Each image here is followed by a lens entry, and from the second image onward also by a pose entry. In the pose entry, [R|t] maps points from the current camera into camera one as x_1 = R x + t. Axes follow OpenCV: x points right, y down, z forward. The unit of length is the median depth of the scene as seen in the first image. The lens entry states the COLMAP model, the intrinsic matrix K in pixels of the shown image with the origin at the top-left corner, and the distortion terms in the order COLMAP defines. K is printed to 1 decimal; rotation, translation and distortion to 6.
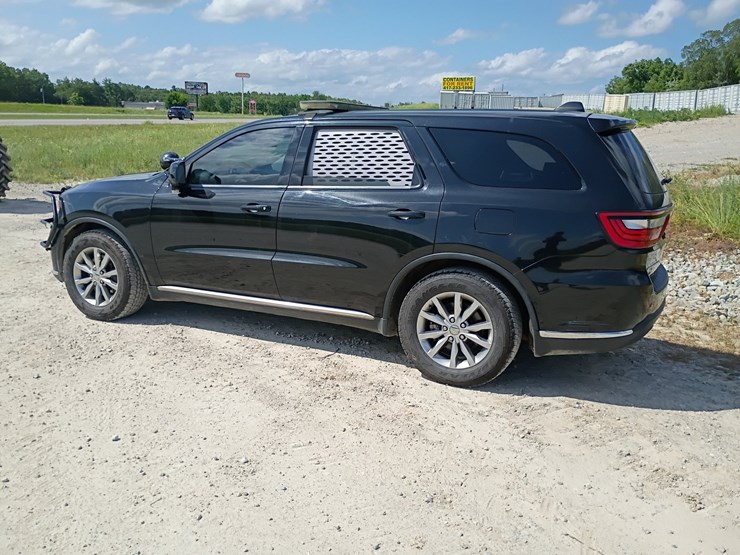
lens RADIAL K [[657.0, 0, 356.5], [0, 657.0, 256.6], [0, 0, 1]] dist [0.082860, -0.119671]
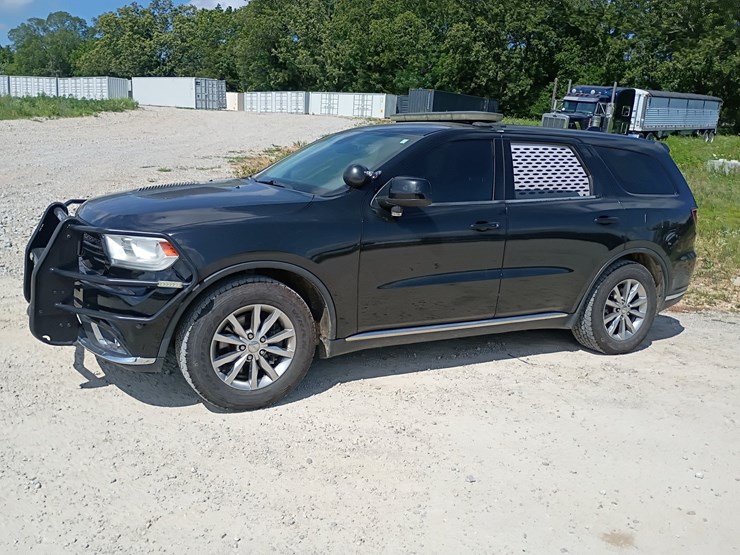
lens RADIAL K [[657.0, 0, 356.5], [0, 657.0, 256.6], [0, 0, 1]] dist [0.082860, -0.119671]
pose [[0.570693, -0.120385, 0.812291, -0.085558], [0.101814, 0.991936, 0.075477, -0.009993], [-0.814827, 0.039629, 0.578348, 0.050837]]
